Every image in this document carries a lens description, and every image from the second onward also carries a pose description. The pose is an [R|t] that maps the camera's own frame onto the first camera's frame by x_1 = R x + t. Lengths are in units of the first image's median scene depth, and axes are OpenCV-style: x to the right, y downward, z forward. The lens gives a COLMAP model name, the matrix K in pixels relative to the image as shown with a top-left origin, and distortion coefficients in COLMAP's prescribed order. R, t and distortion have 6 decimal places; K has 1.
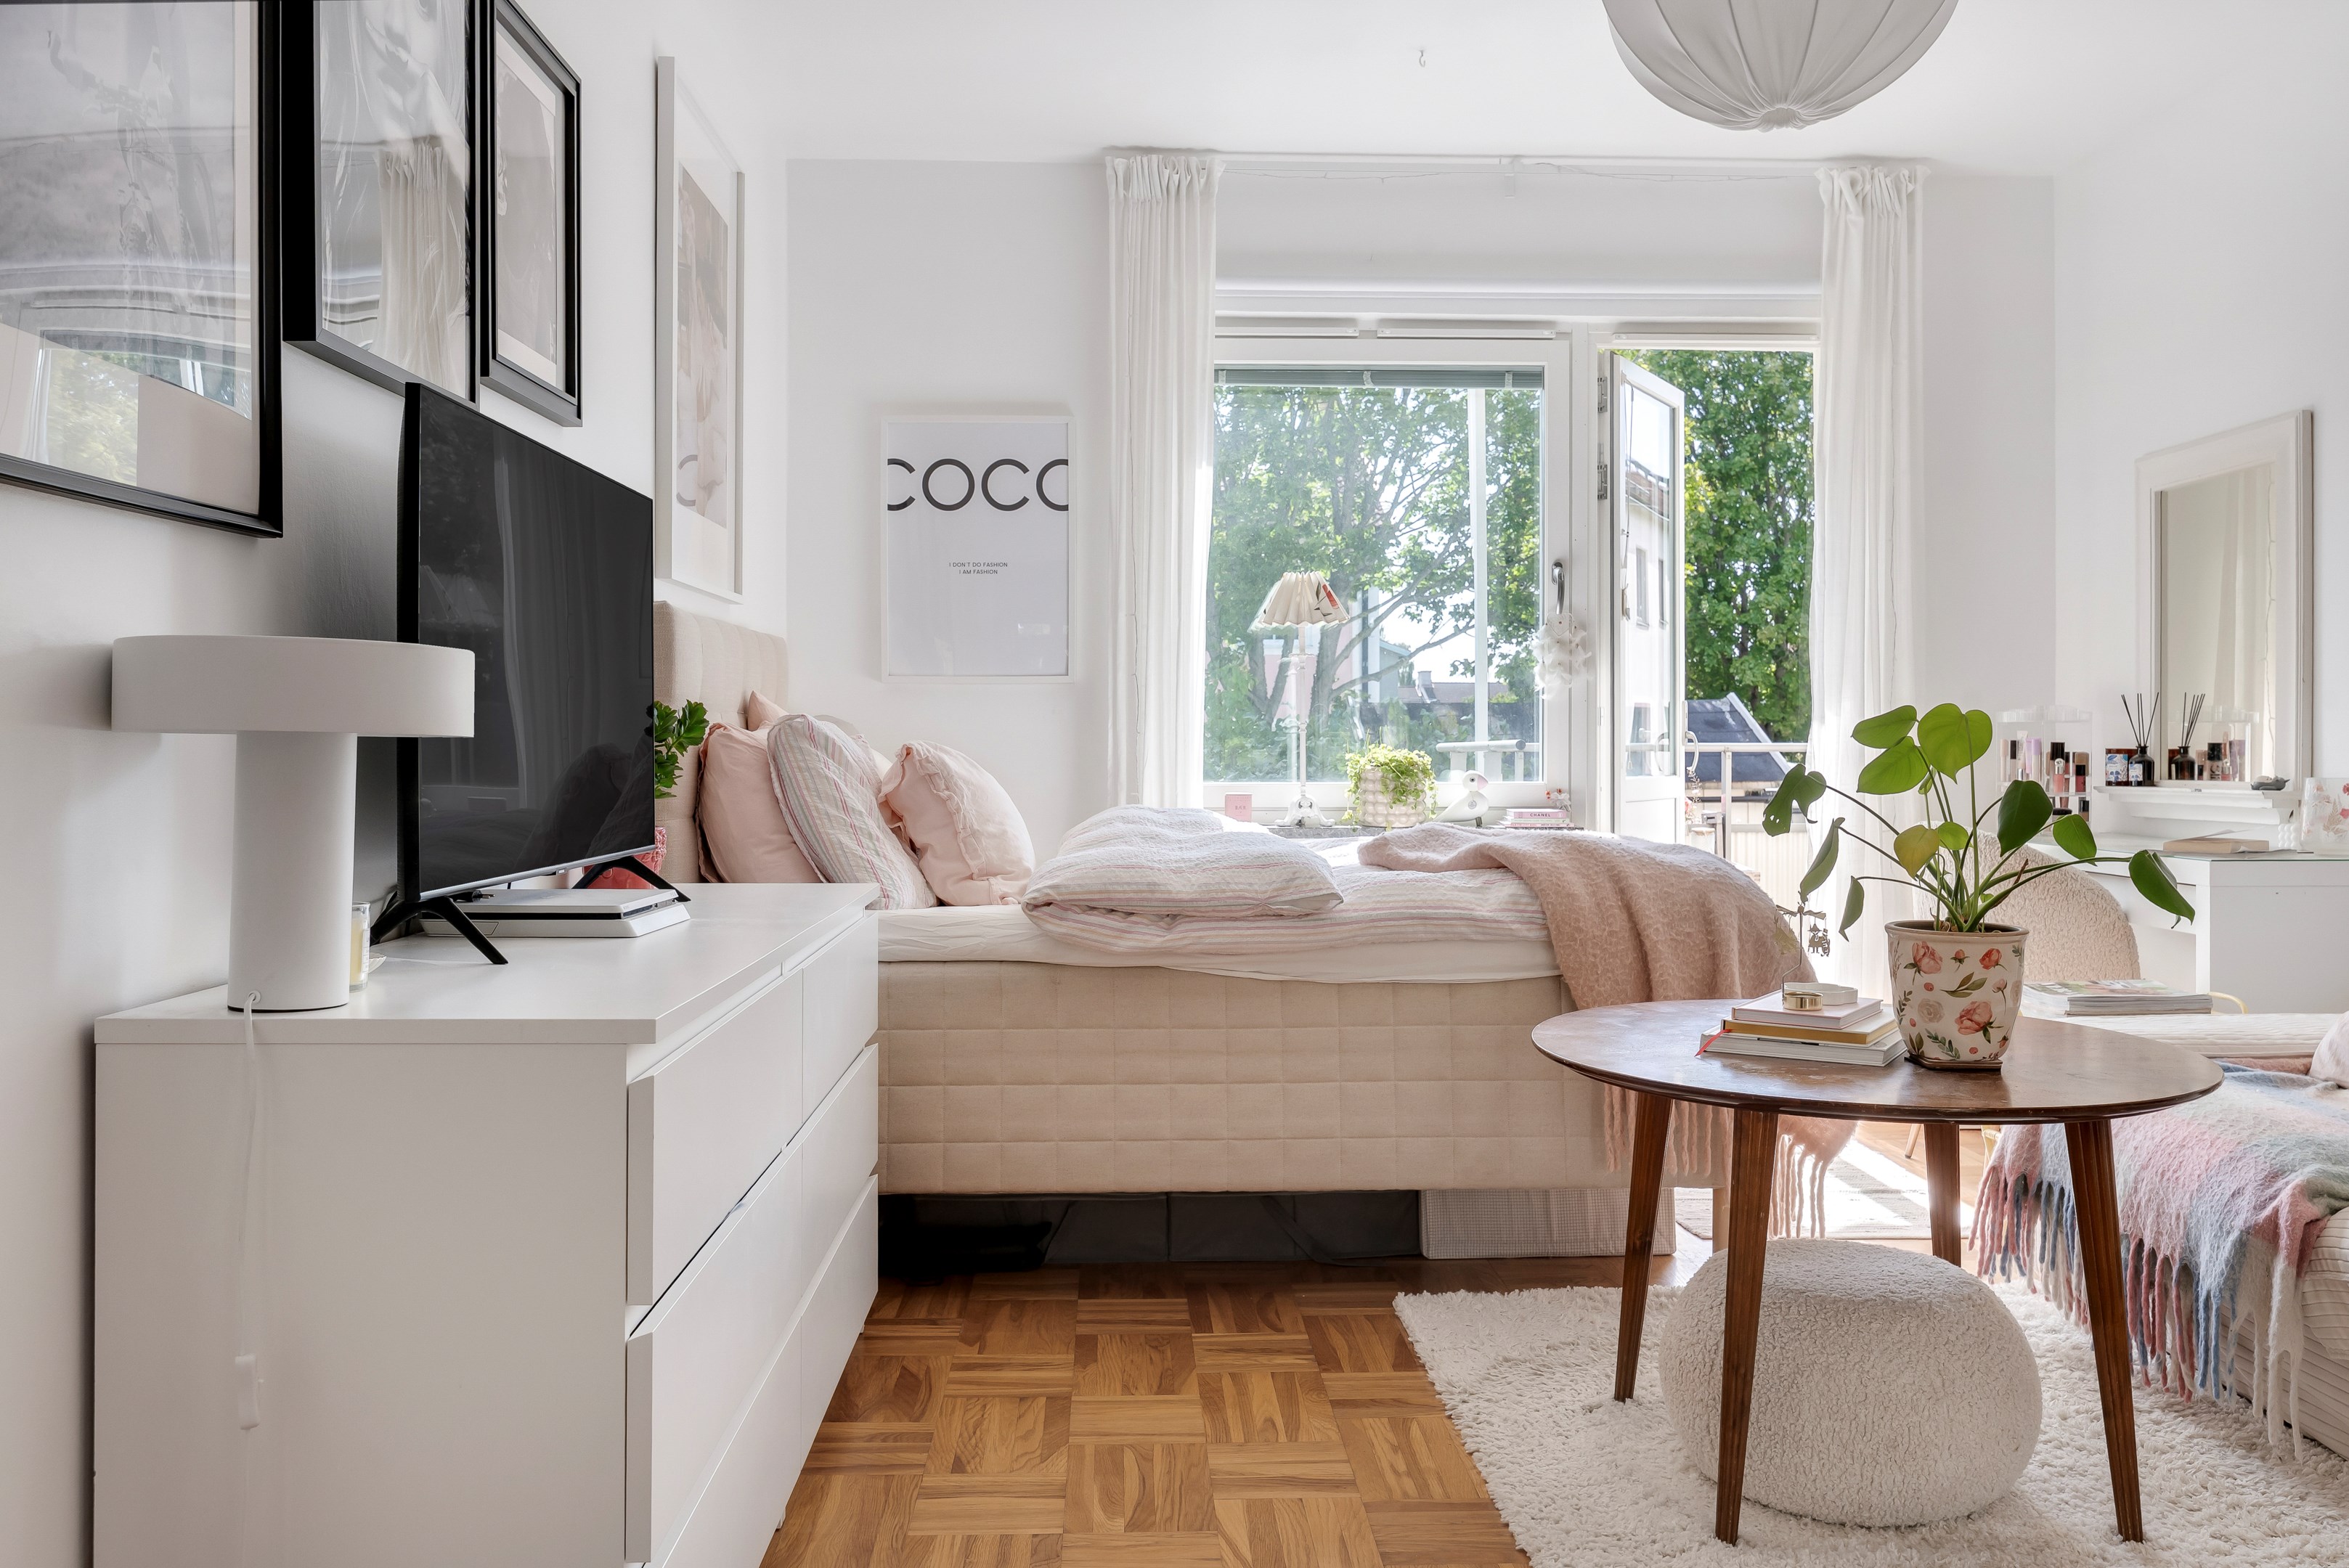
lens RADIAL K [[1880.2, 0, 1174.5], [0, 1880.2, 784.0], [0, 0, 1]] dist [-0.003922, -0.007210]
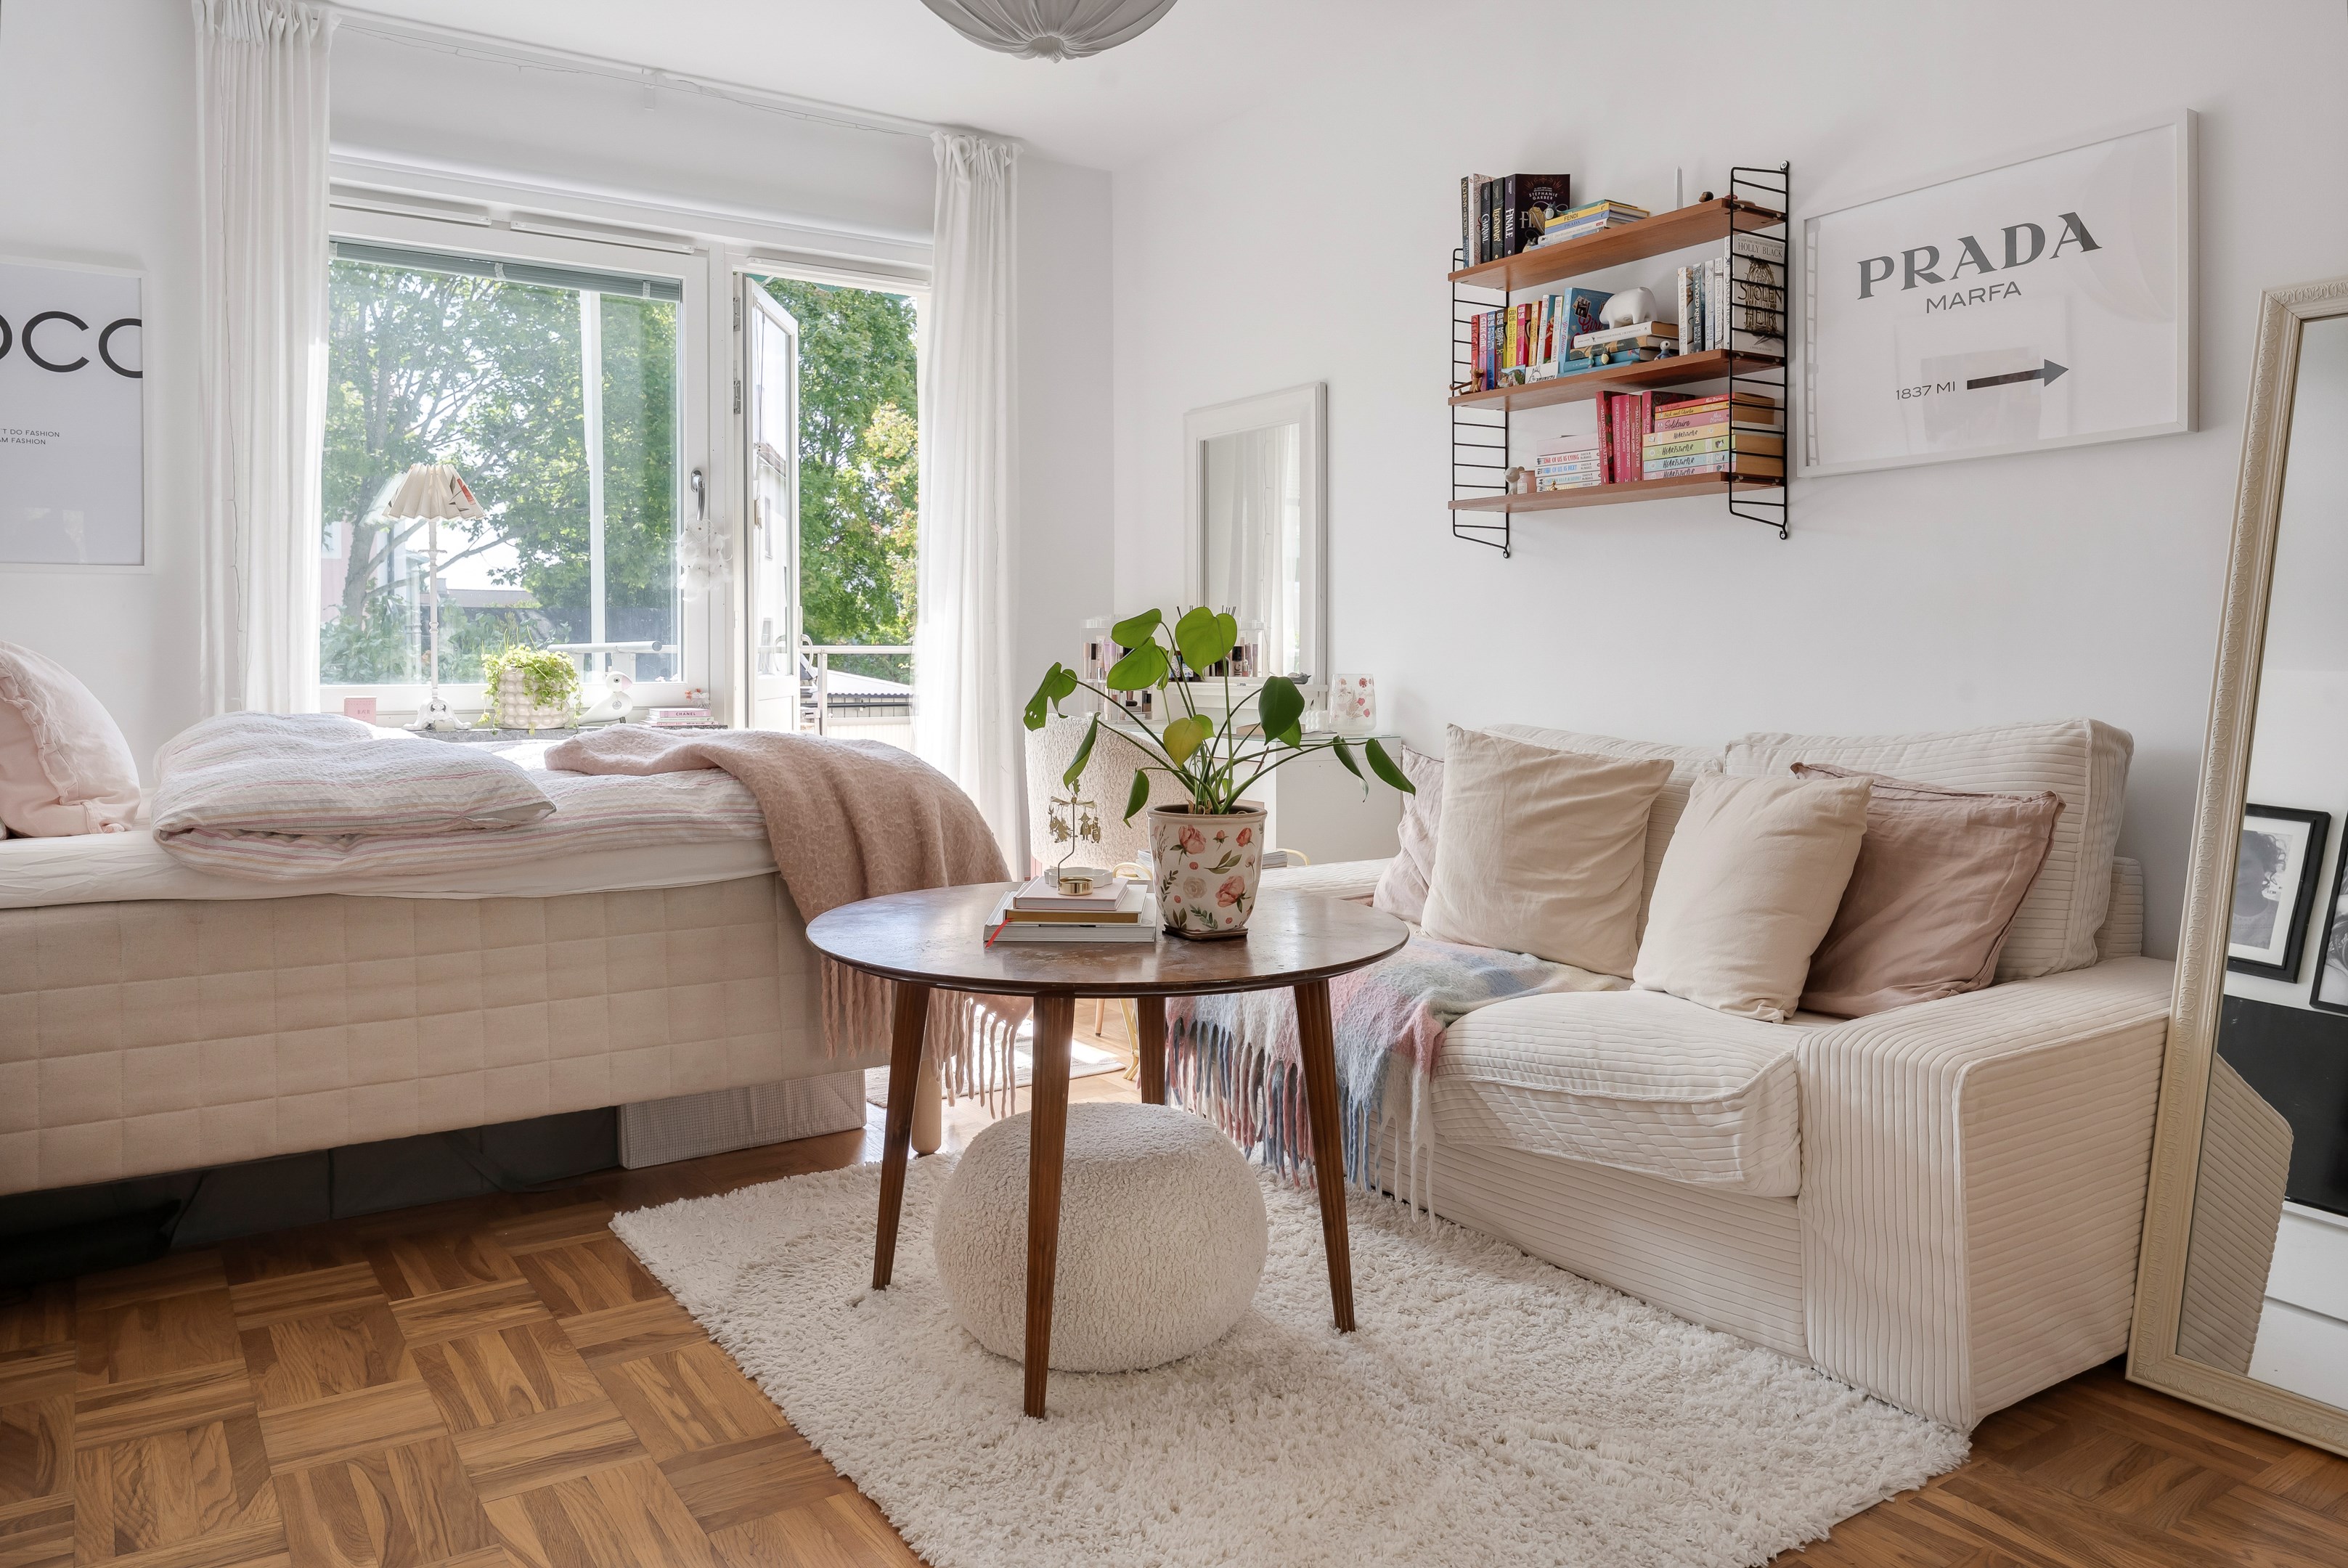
lens RADIAL K [[1637.4, 0, 1173.4], [0, 1637.4, 694.8], [0, 0, 1]] dist [0.000105, -0.002380]
pose [[0.849419, -0.012010, 0.527582, -0.078756], [0.008275, 0.999921, 0.009441, -0.000481], [-0.527654, -0.003653, 0.849451, 0.139980]]
